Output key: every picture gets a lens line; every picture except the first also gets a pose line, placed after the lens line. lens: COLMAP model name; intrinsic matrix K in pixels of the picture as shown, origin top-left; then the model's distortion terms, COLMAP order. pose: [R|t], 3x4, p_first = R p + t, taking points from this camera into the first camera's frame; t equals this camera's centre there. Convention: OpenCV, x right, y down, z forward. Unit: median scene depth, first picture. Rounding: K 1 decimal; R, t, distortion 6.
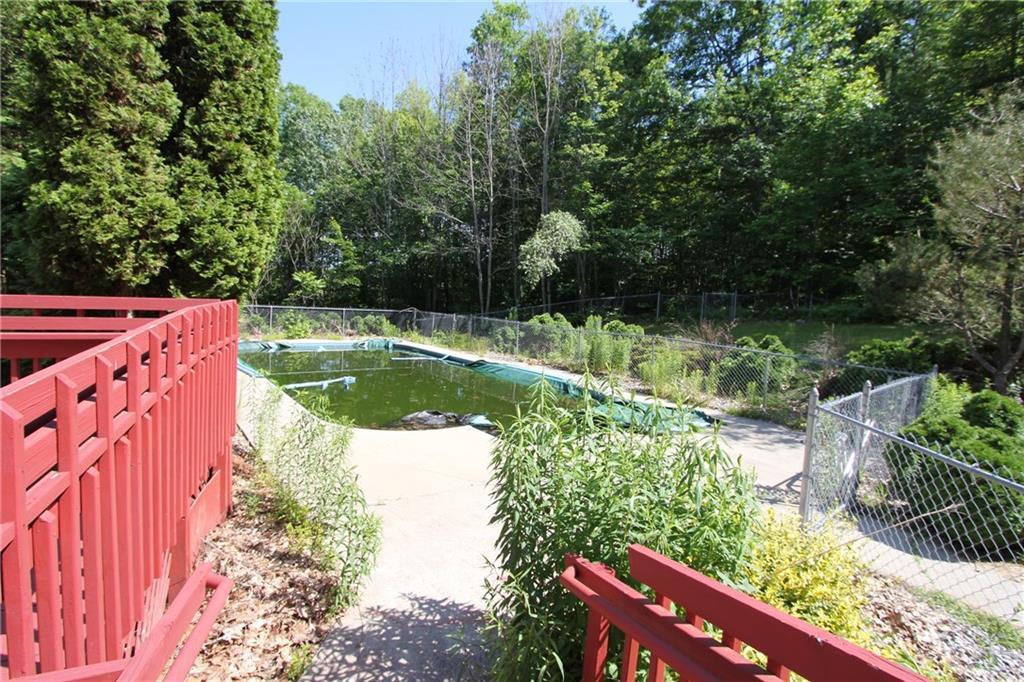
lens RADIAL K [[470.6, 0, 508.6], [0, 470.6, 323.9], [0, 0, 1]] dist [-0.002660, -0.000572]
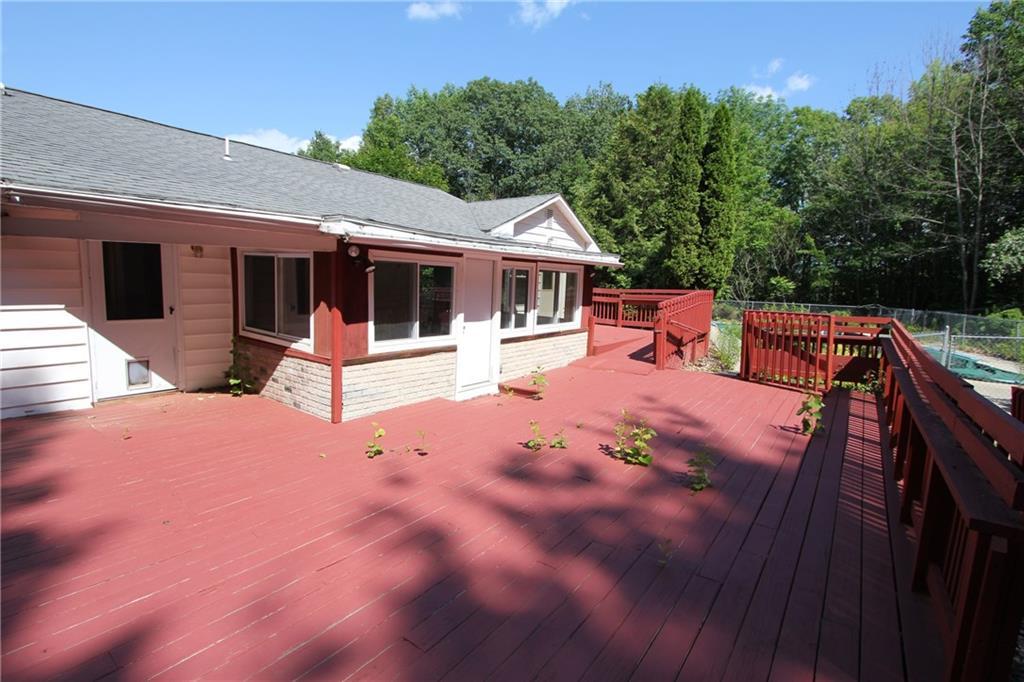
lens RADIAL K [[470.6, 0, 508.6], [0, 470.6, 323.9], [0, 0, 1]] dist [-0.002660, -0.000572]
pose [[0.544806, 0.044693, -0.837370, 1.250140], [-0.051068, 0.998494, 0.020067, 0.169350], [0.837006, 0.031830, 0.546268, -1.766092]]
